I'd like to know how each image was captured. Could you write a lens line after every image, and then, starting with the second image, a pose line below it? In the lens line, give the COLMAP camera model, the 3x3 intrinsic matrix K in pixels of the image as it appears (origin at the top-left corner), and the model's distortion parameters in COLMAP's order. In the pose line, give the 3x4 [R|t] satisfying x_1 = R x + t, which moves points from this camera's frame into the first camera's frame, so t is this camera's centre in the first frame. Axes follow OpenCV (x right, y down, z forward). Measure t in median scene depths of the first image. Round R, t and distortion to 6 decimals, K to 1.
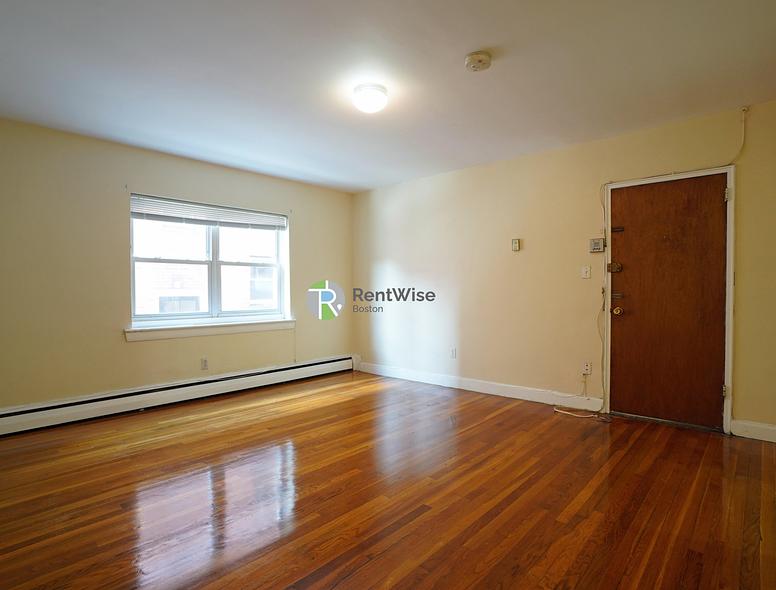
lens RADIAL K [[420.9, 0, 388.0], [0, 420.9, 295.0], [0, 0, 1]] dist [-0.000106, 0.000156]
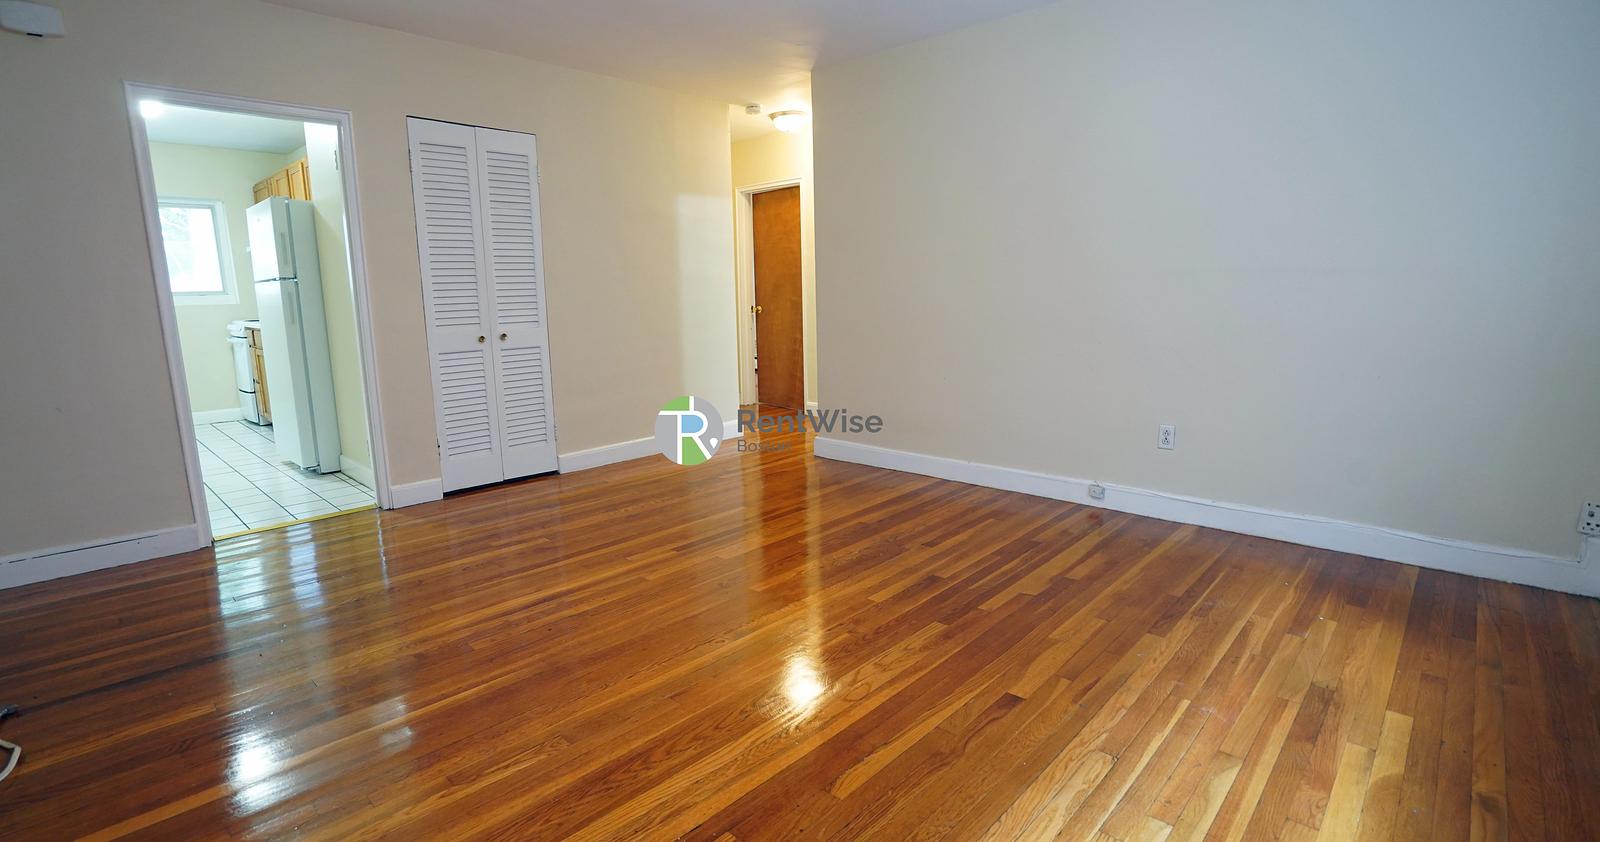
lens RADIAL K [[729.5, 0, 800.0], [0, 729.5, 421.0], [0, 0, 1]] dist [-0.000523, -0.000050]
pose [[-0.999630, 0.021418, 0.016745, -0.133897], [0.024157, 0.982312, 0.185687, -0.017866], [-0.012472, 0.186023, -0.982466, 1.687920]]
